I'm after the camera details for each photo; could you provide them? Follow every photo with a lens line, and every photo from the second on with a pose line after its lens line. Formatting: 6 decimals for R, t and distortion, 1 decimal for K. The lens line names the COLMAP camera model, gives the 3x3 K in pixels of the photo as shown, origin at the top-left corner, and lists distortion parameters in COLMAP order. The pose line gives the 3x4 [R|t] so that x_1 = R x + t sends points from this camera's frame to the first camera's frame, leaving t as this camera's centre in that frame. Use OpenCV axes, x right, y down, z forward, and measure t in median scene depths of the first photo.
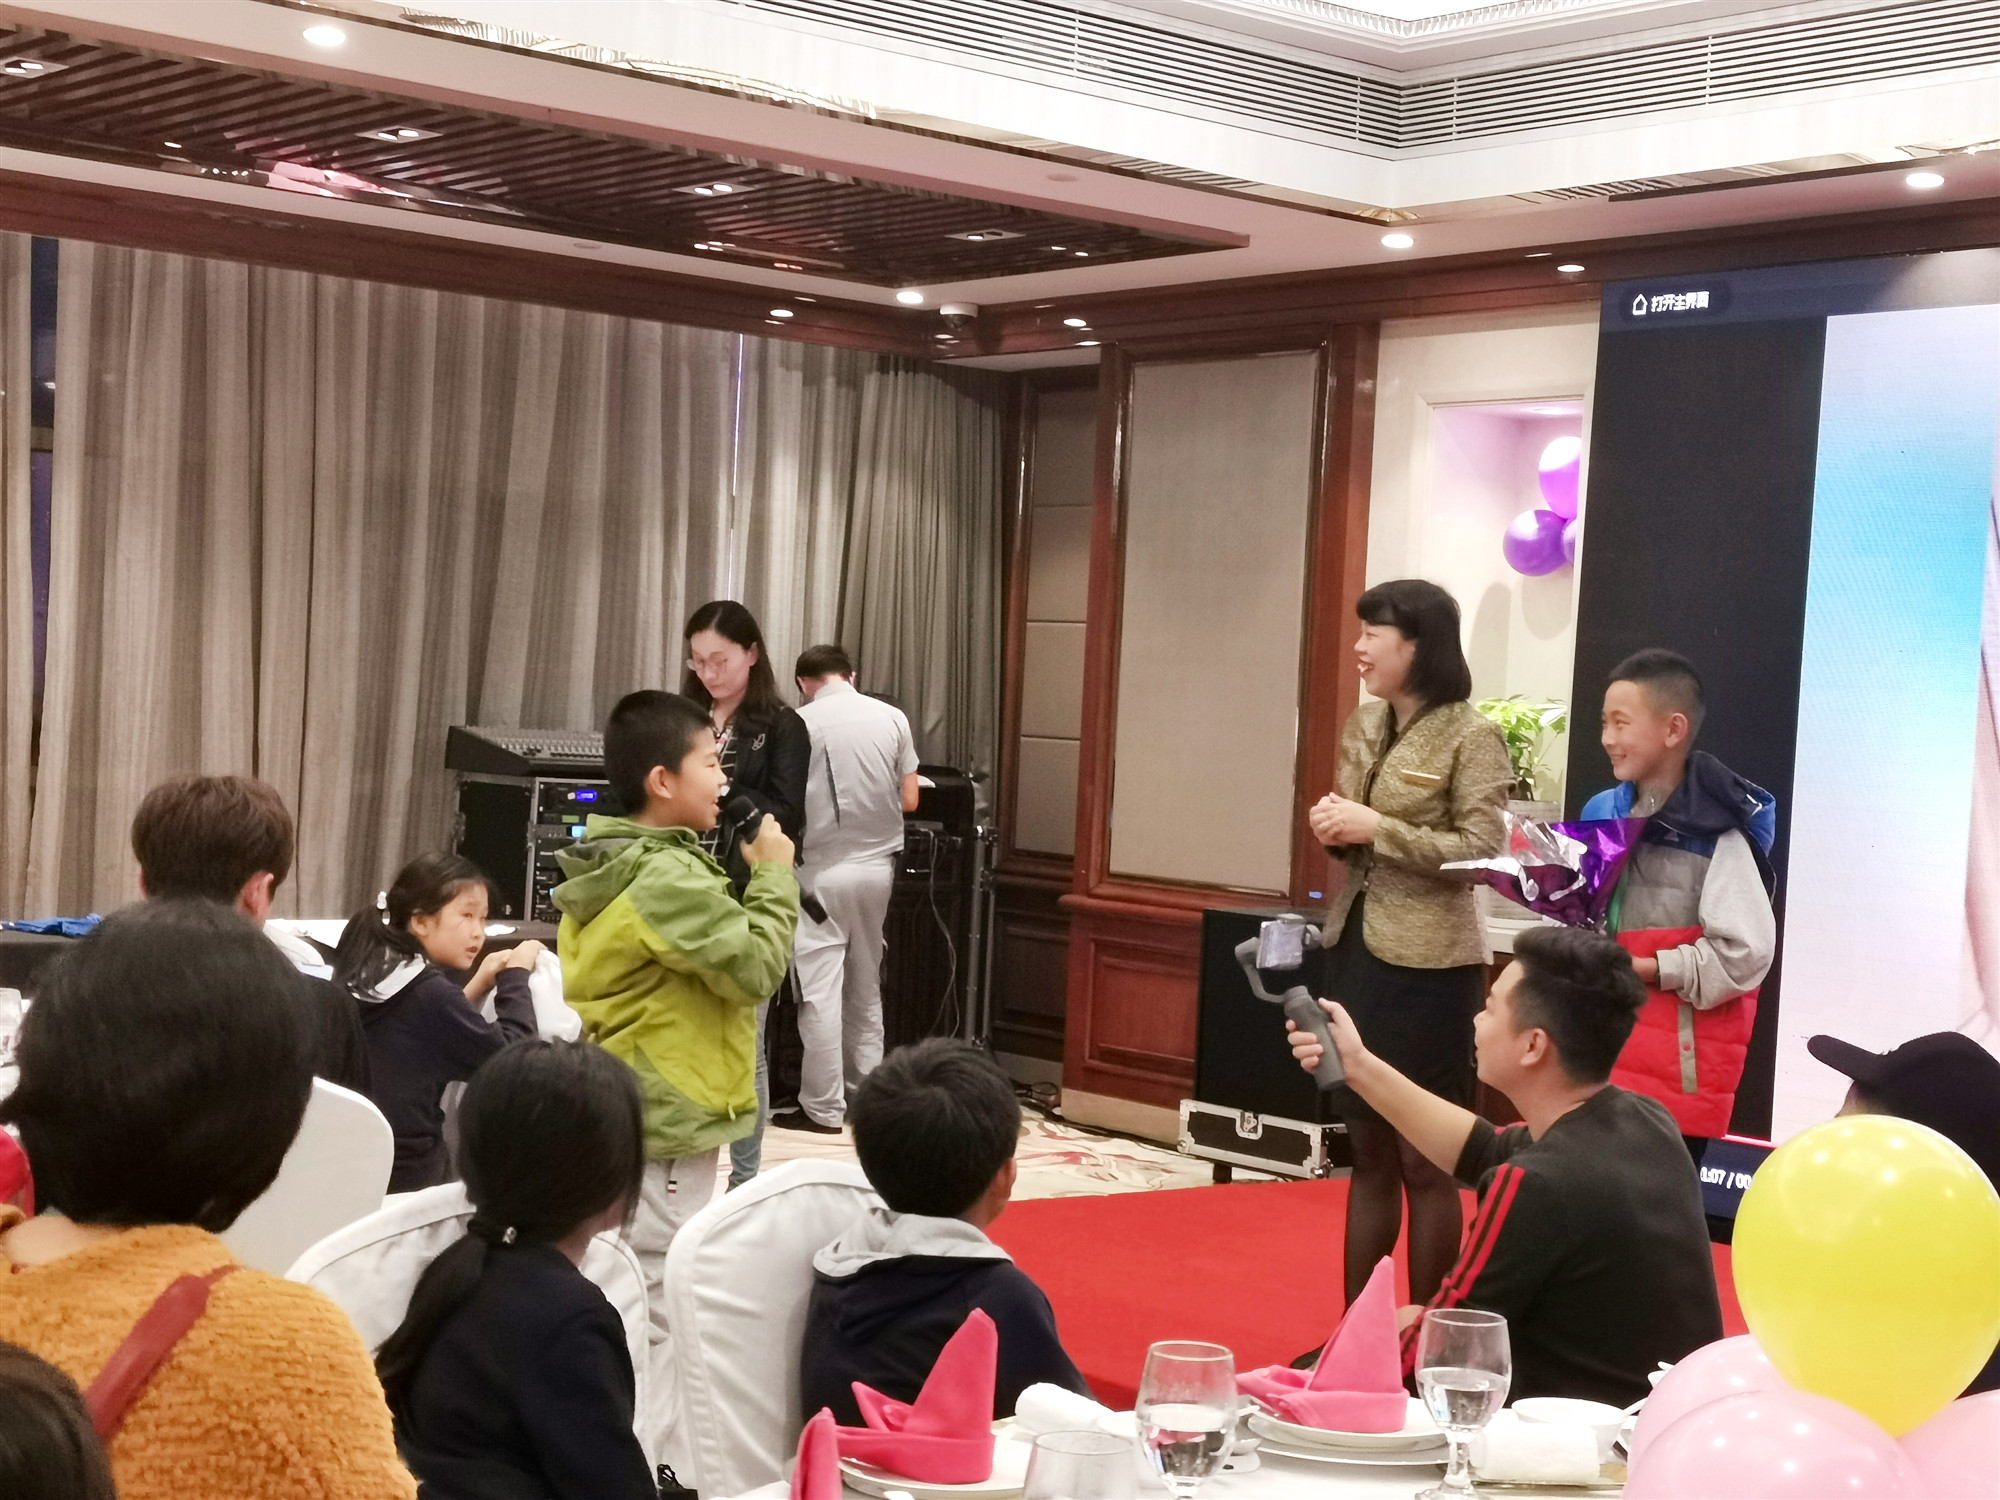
lens RADIAL K [[3185.6, 0, 1000.0], [0, 3185.6, 750.0], [0, 0, 1]] dist [0.001802, 0.008283]
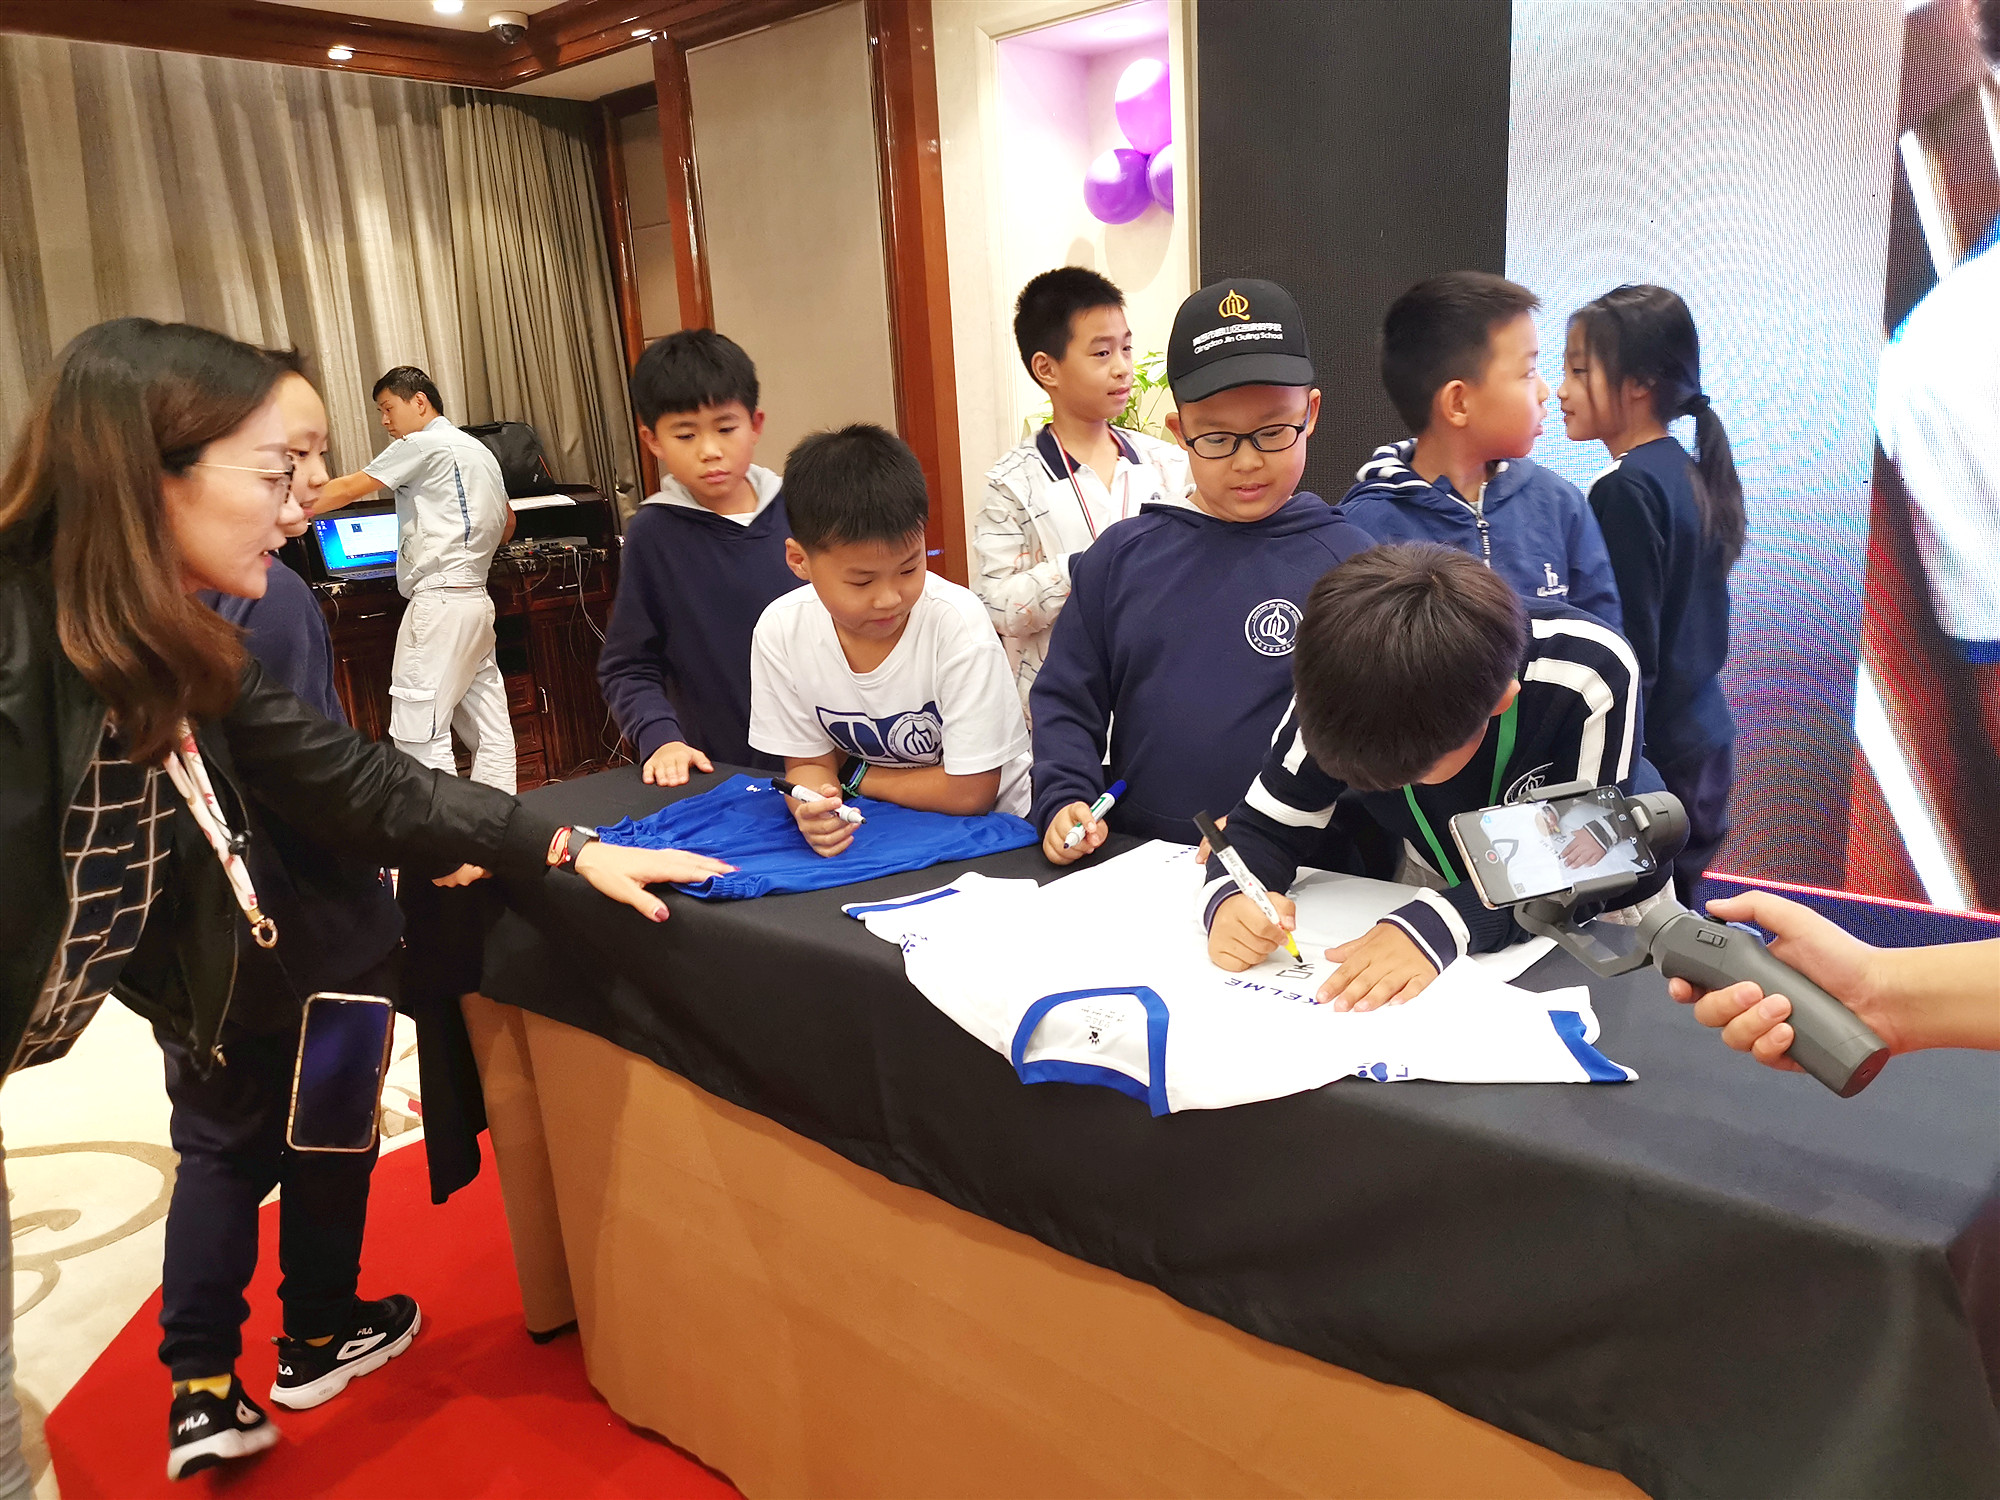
lens RADIAL K [[1571.7, 0, 1000.0], [0, 1571.7, 750.0], [0, 0, 1]] dist [0.014366, 0.006521]
pose [[0.983351, -0.138892, 0.117171, 0.050605], [0.112114, 0.971184, 0.210314, -0.003979], [-0.143006, -0.193676, 0.970587, 0.474239]]
